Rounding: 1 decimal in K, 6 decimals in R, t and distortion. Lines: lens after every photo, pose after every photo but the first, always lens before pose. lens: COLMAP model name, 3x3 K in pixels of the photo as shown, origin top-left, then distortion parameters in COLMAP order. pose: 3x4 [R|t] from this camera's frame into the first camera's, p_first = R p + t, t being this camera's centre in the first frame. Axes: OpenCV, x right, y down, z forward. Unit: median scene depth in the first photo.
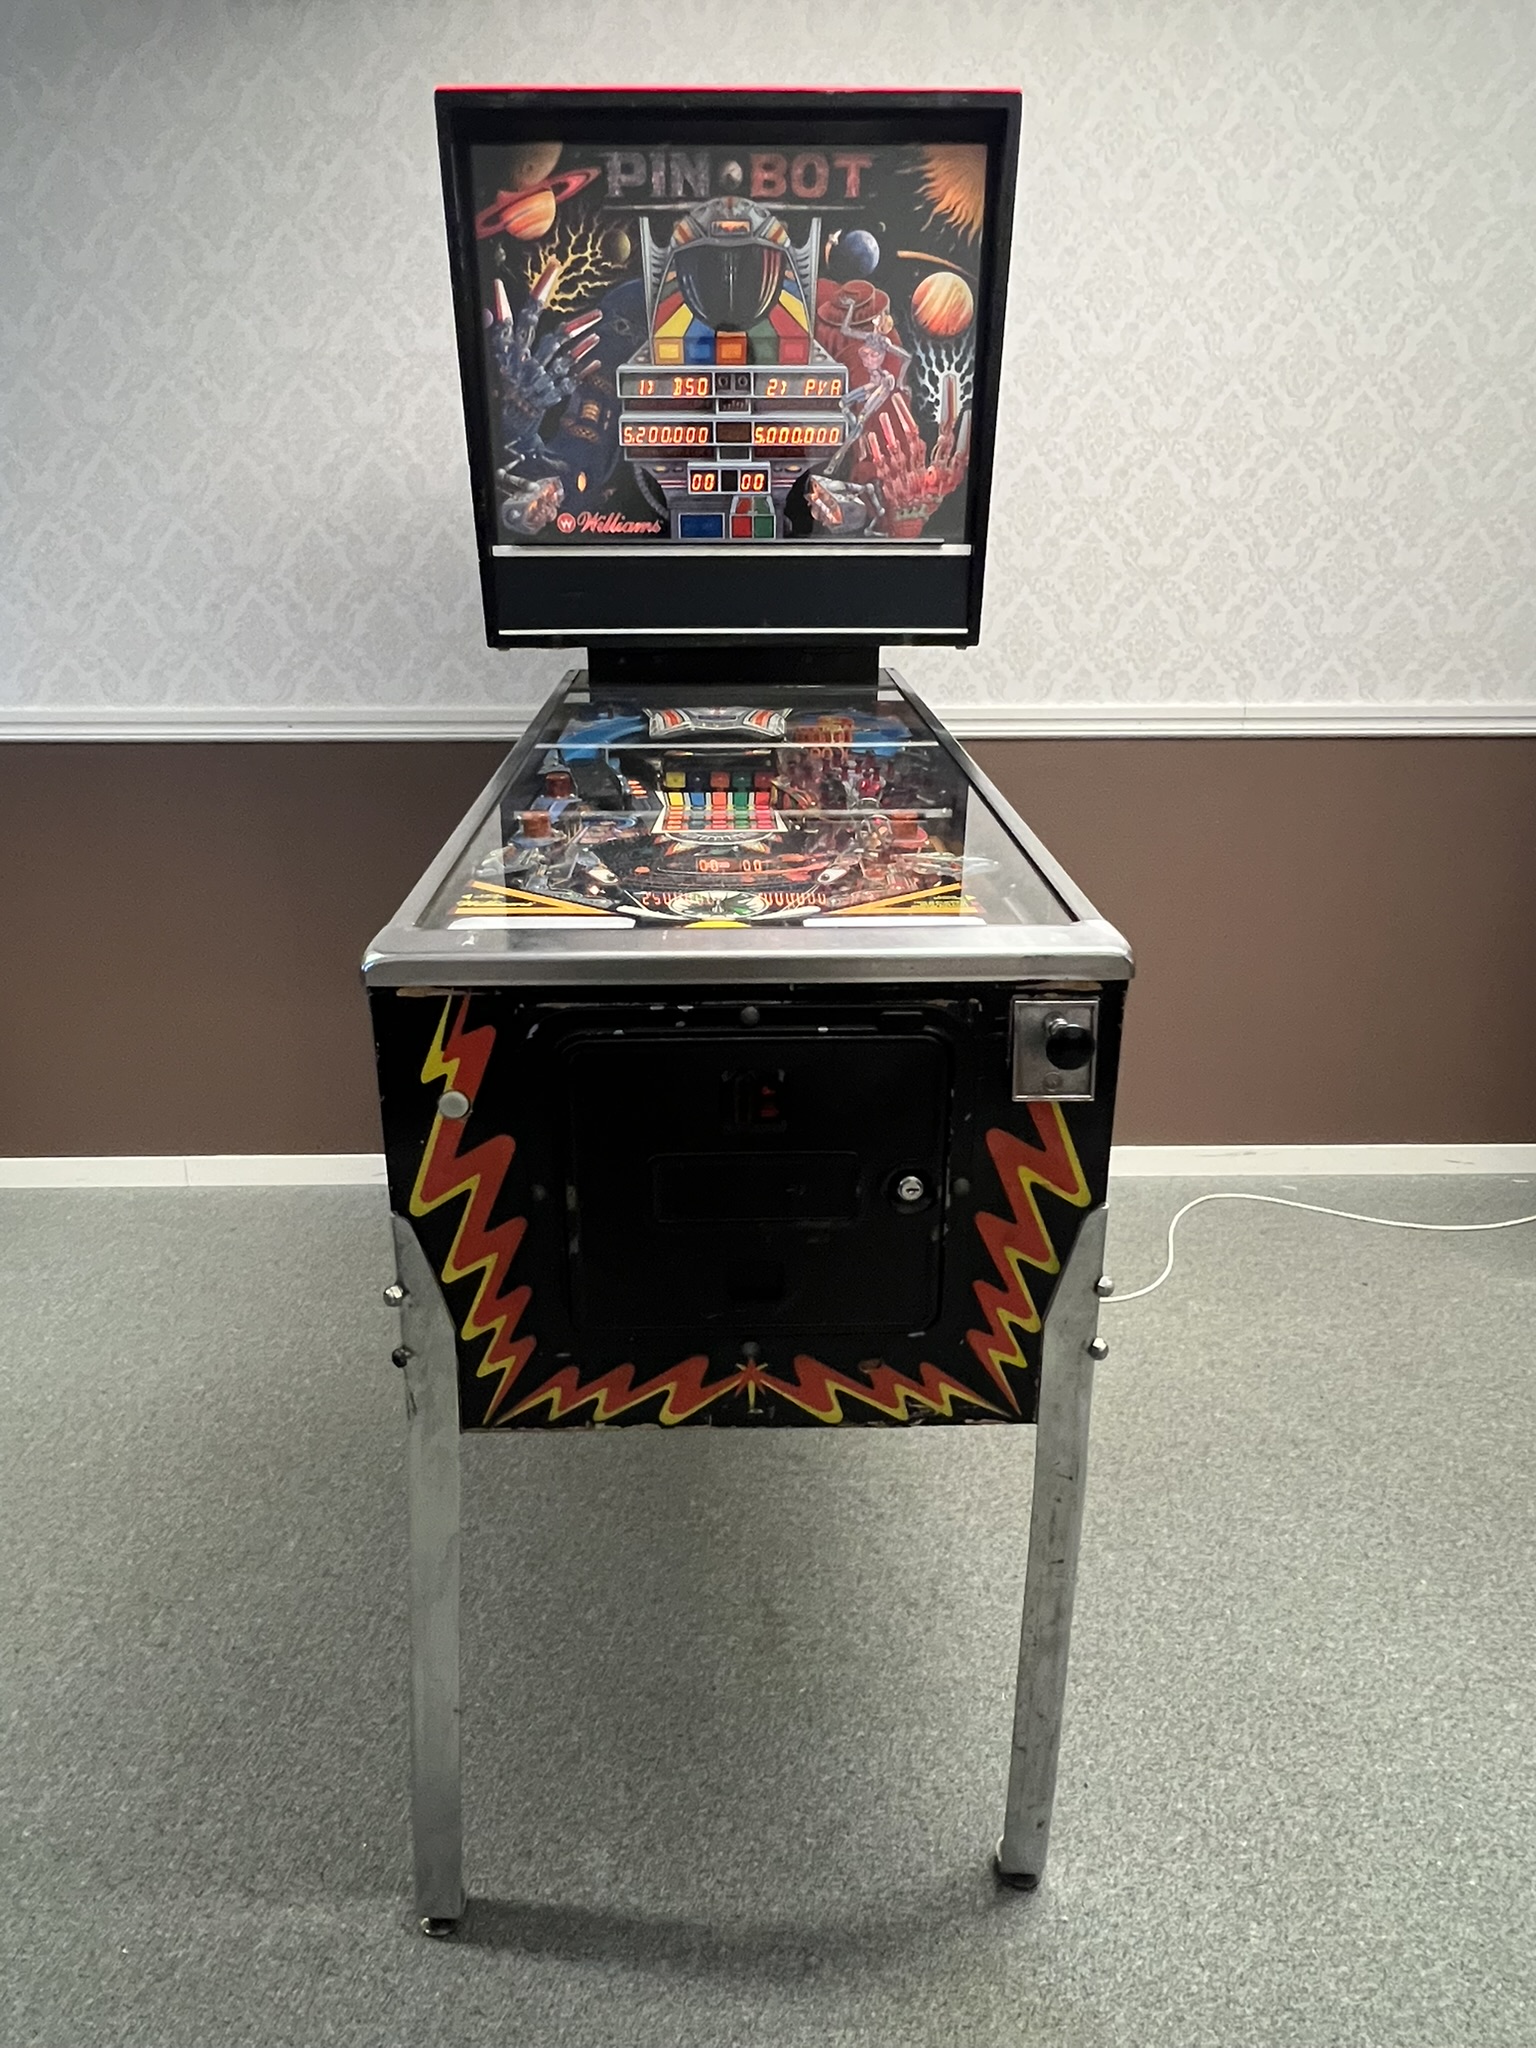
lens RADIAL K [[1218.0, 0, 750.3], [0, 1218.0, 1014.8], [0, 0, 1]] dist [0.005382, -0.001663]
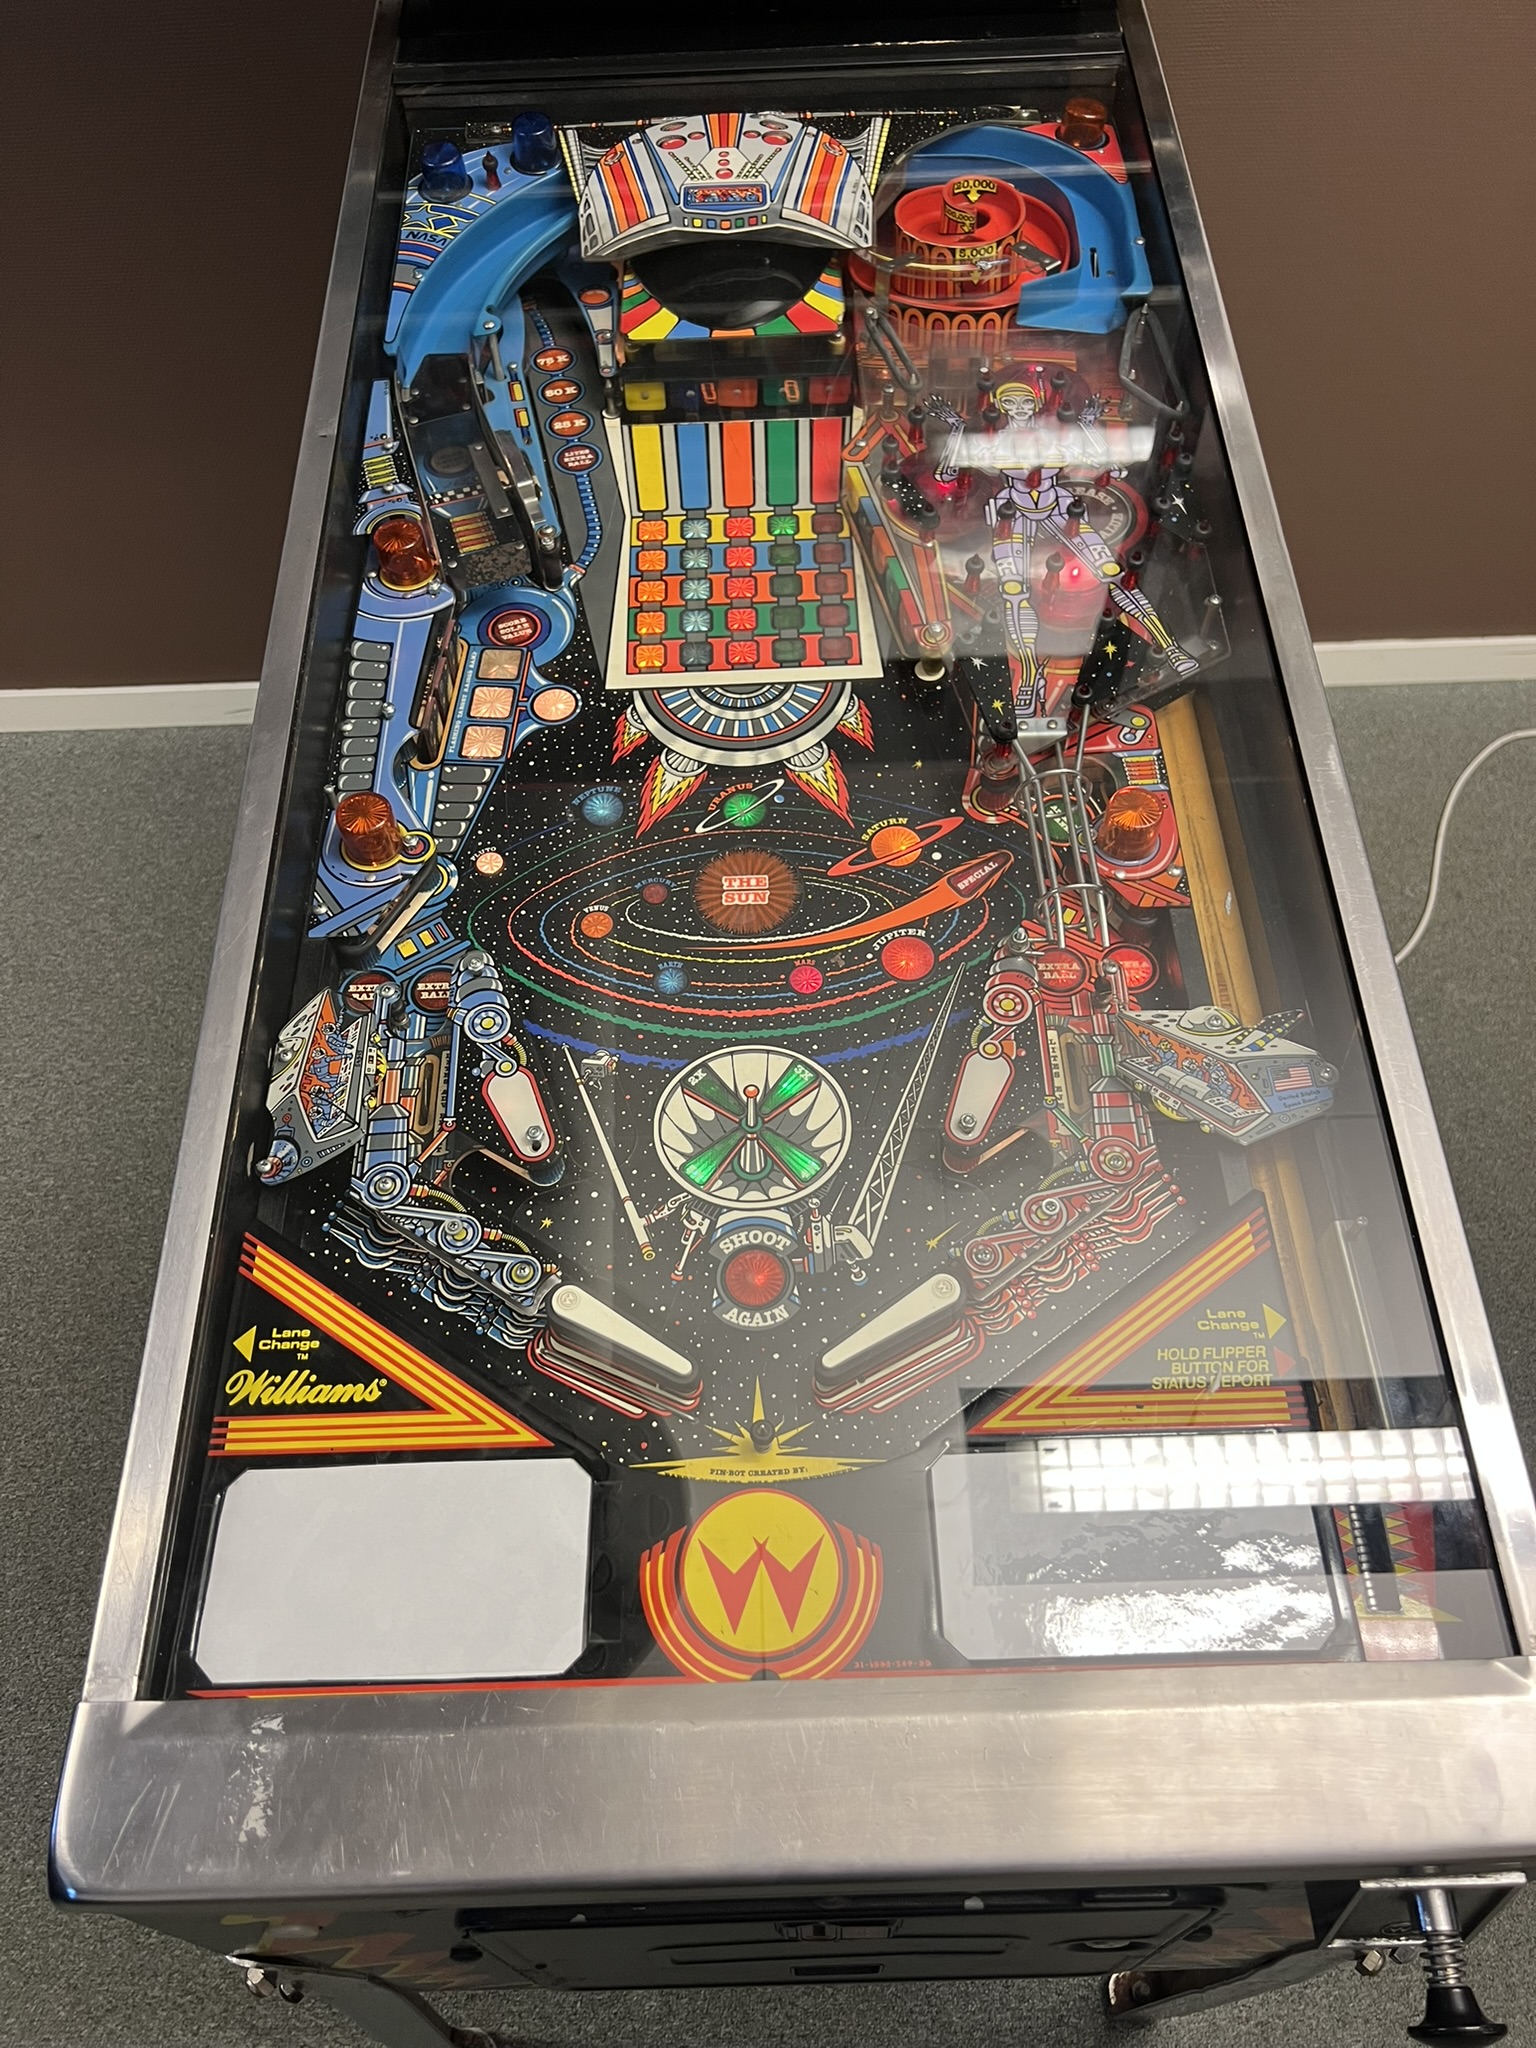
lens RADIAL K [[1555.4, 0, 770.3], [0, 1555.4, 1046.4], [0, 0, 1]] dist [0.066608, -0.088851]
pose [[0.999687, -0.015488, -0.019634, -0.003859], [0.024103, 0.805950, 0.591493, -0.356849], [0.006663, -0.591782, 0.806071, 0.358623]]
